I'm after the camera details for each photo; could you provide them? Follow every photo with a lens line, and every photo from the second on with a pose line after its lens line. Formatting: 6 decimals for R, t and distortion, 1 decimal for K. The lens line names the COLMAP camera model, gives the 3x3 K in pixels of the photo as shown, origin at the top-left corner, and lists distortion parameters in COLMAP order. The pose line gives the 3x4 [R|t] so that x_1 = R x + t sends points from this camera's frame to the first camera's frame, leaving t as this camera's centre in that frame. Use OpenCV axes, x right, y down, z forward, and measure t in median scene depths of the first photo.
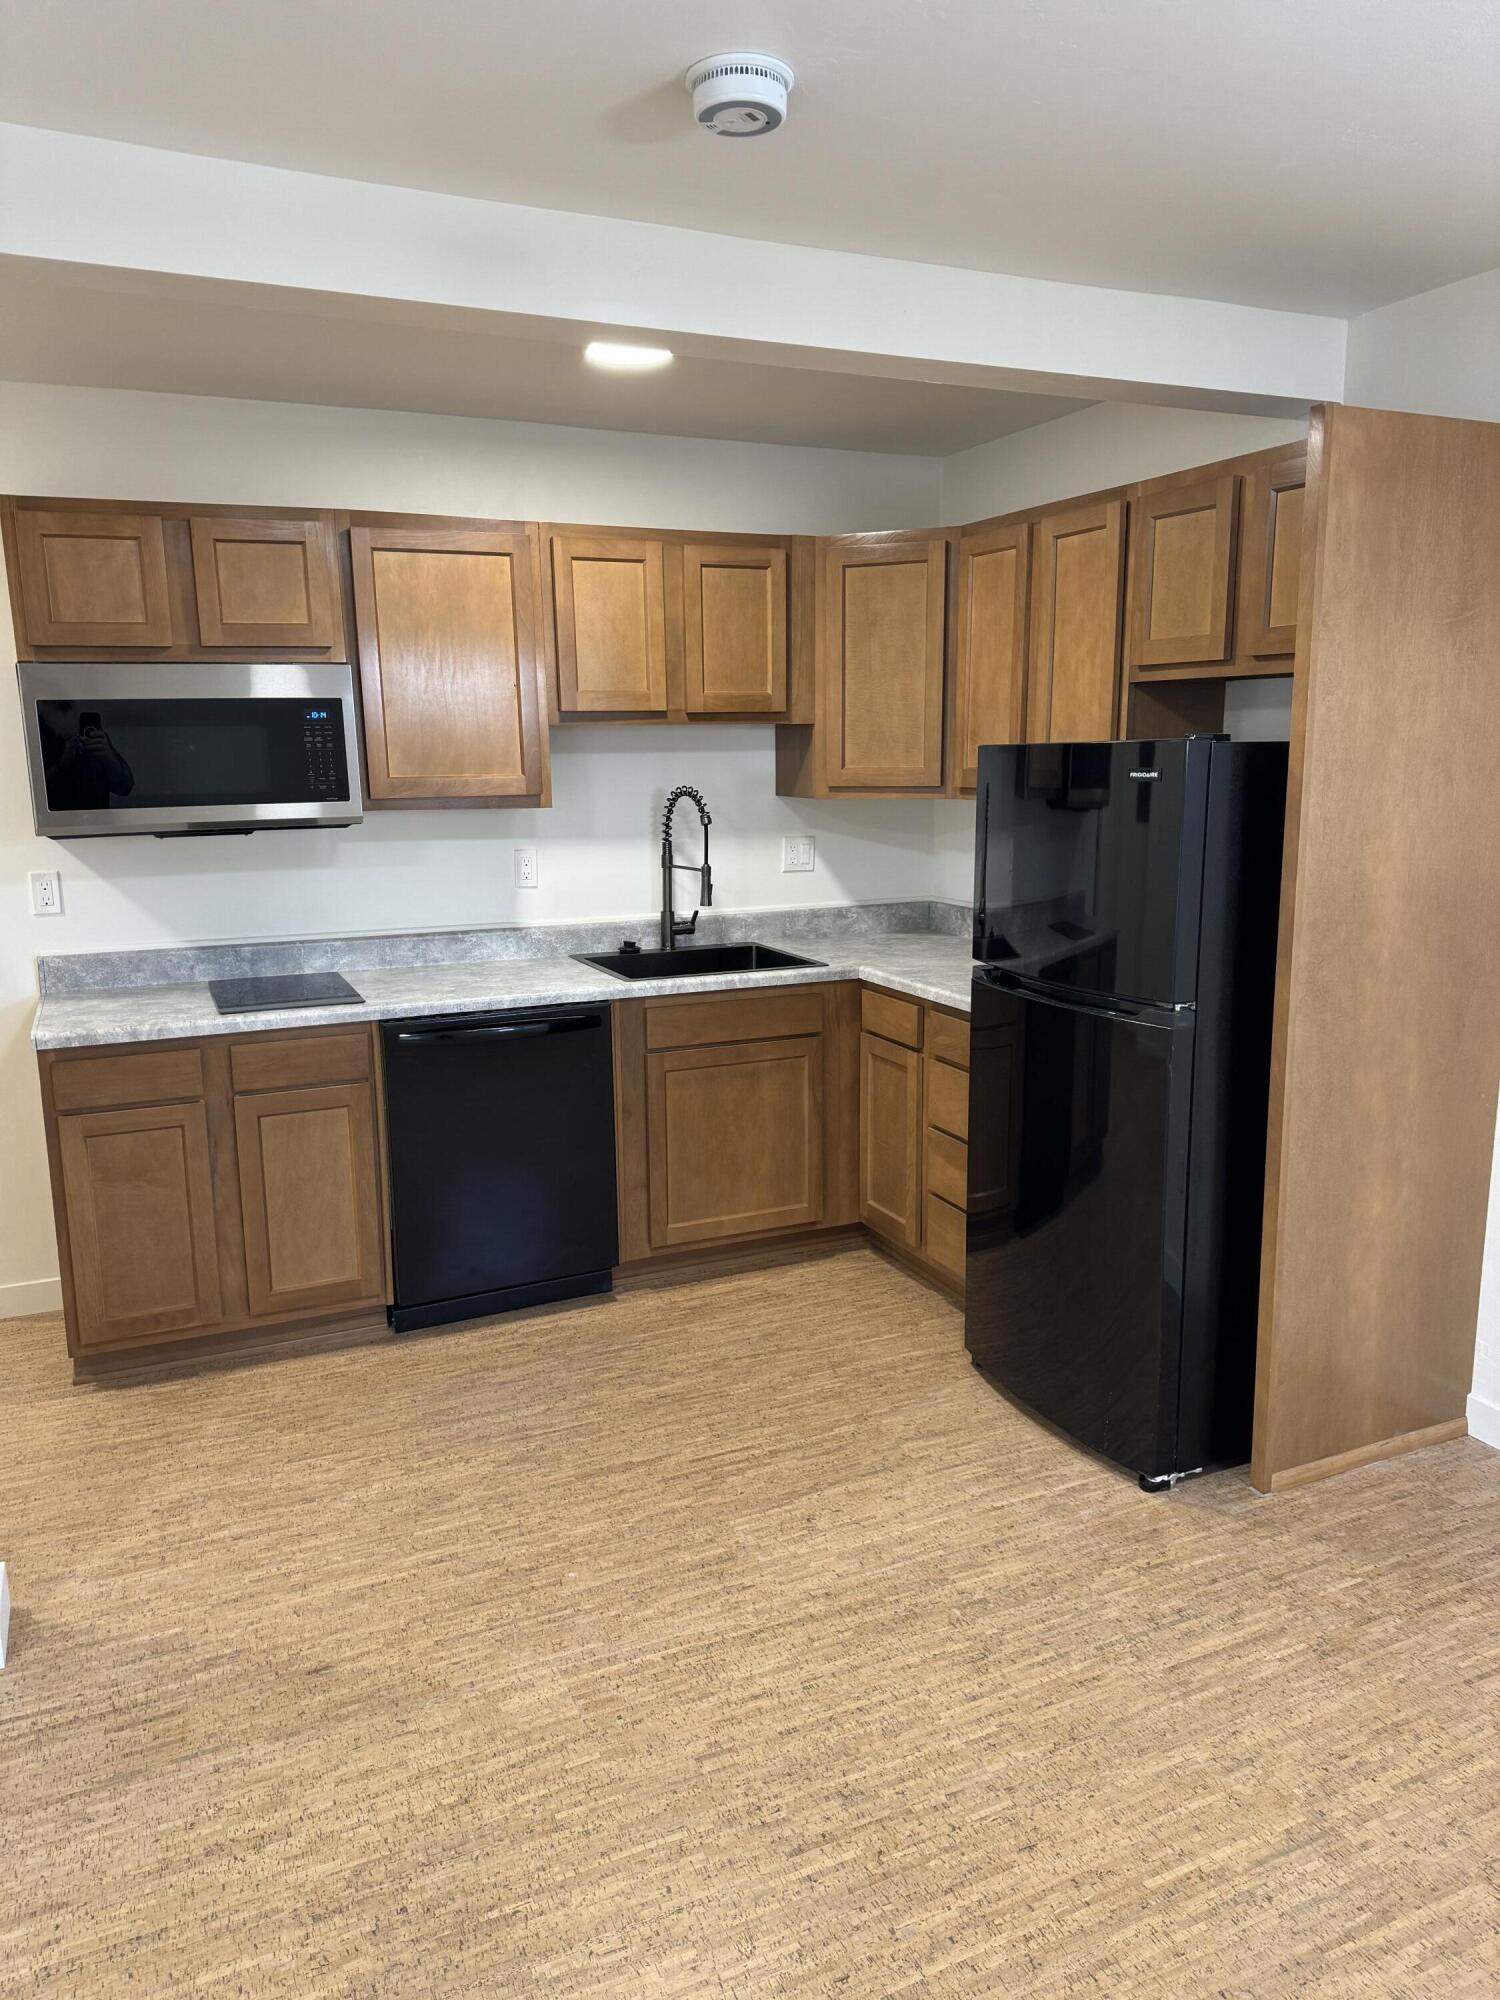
lens RADIAL K [[1400.7, 0, 750.0], [0, 1400.7, 1000.0], [0, 0, 1]] dist [0.105891, -0.185221]
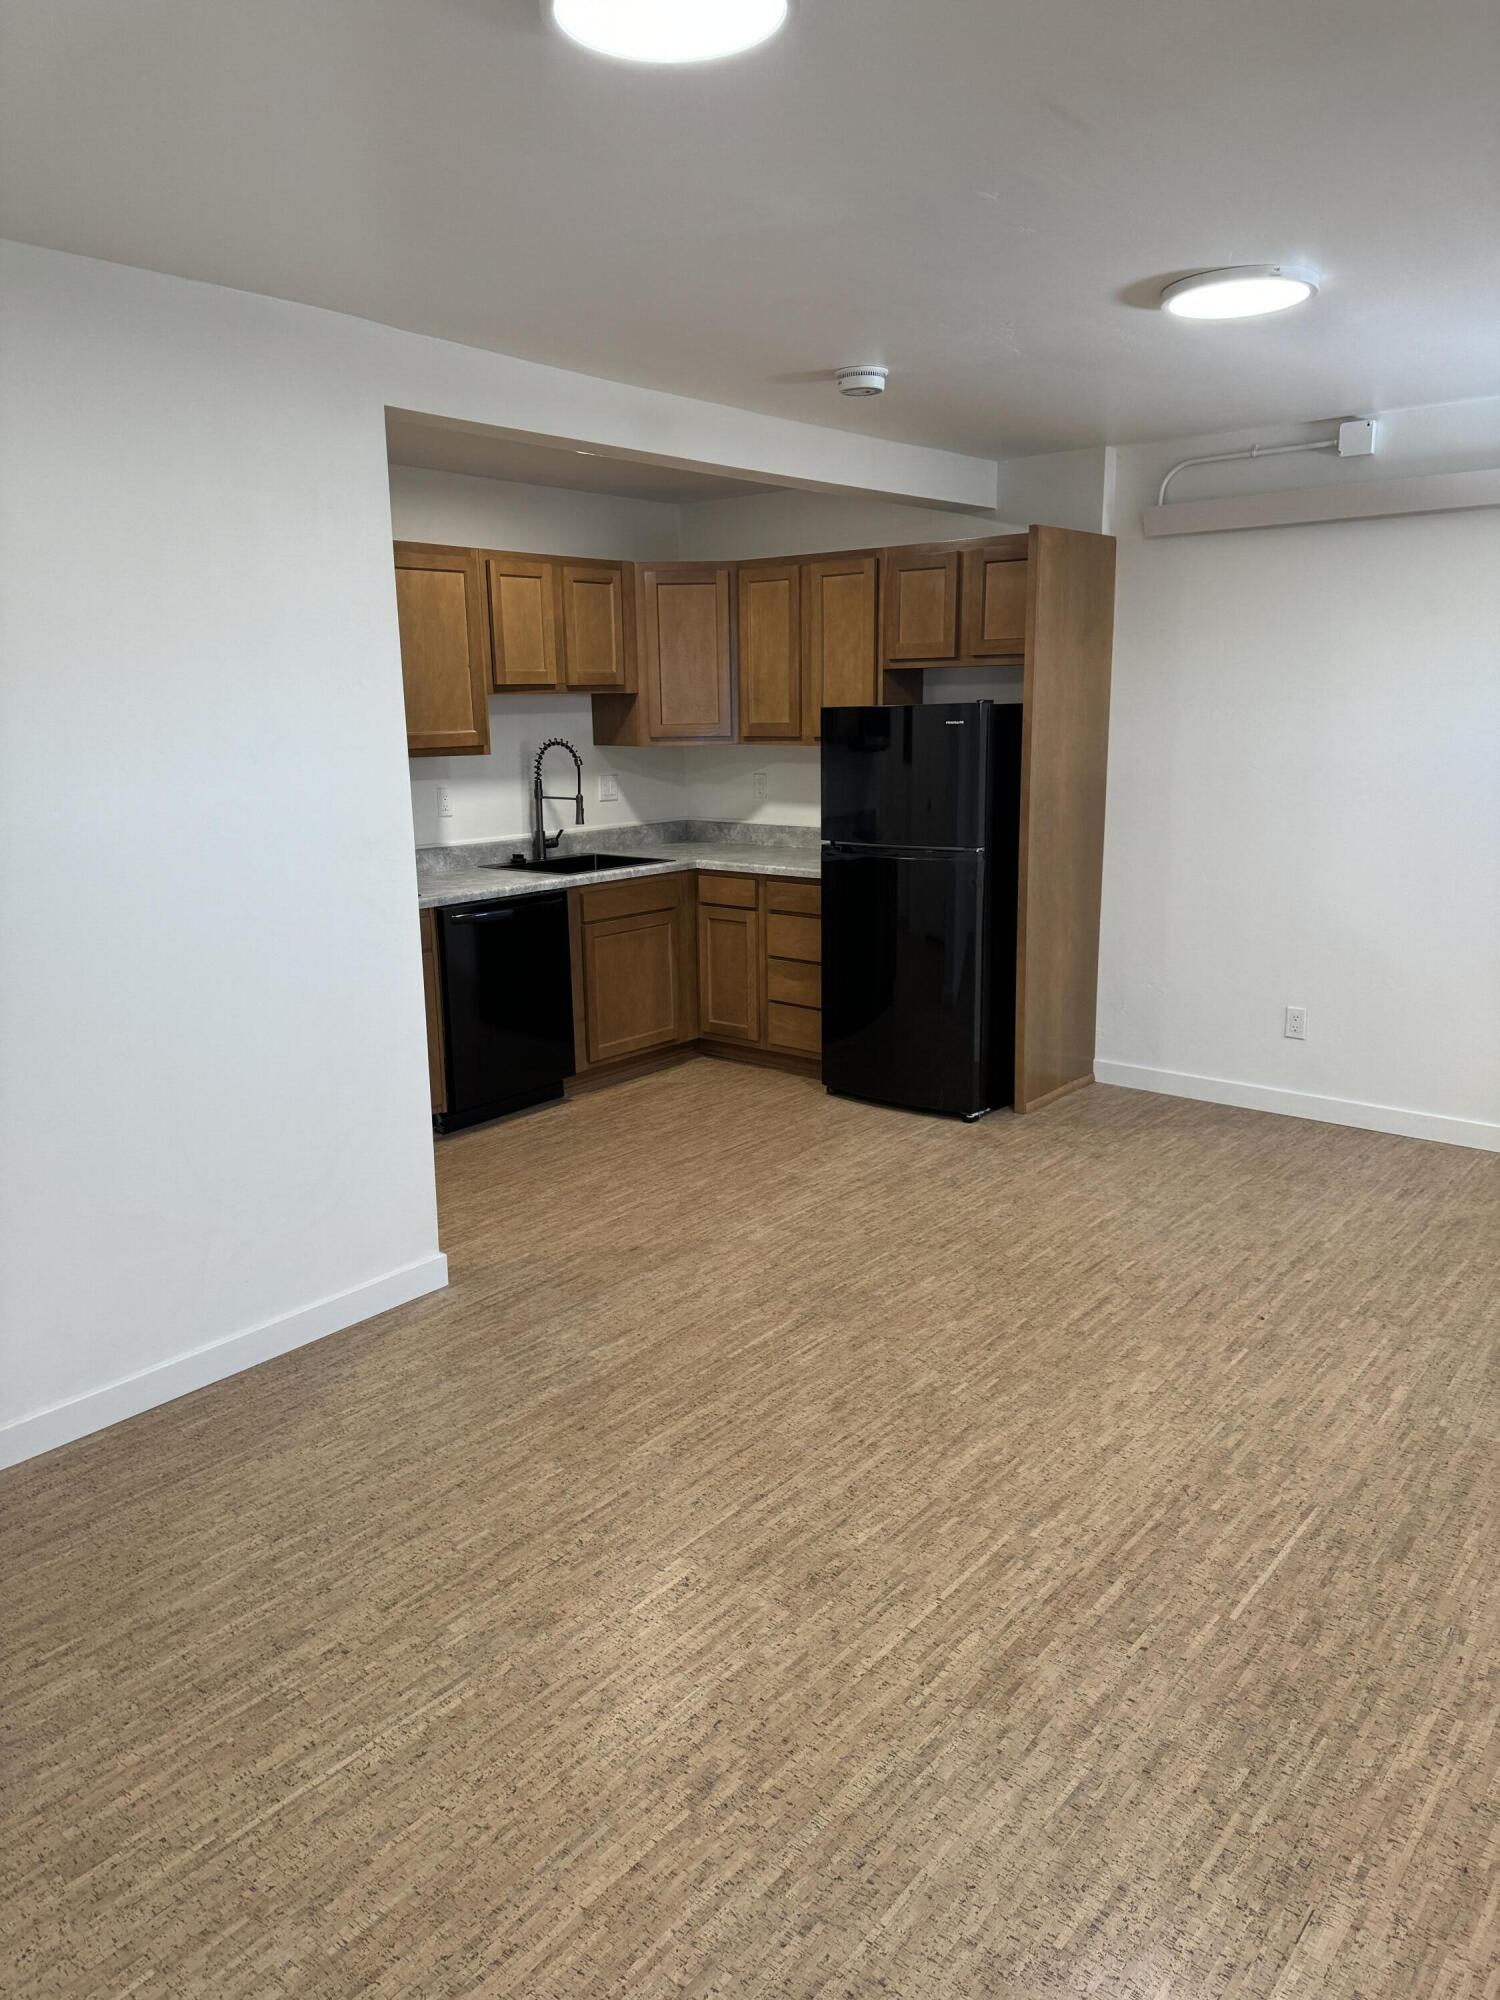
lens RADIAL K [[1400.7, 0, 750.0], [0, 1400.7, 1000.0], [0, 0, 1]] dist [0.105891, -0.185221]
pose [[0.898955, -0.096492, 0.427281, -0.546889], [0.086655, 0.995333, 0.042462, 0.069048], [-0.429384, -0.001145, 0.903121, -0.374771]]
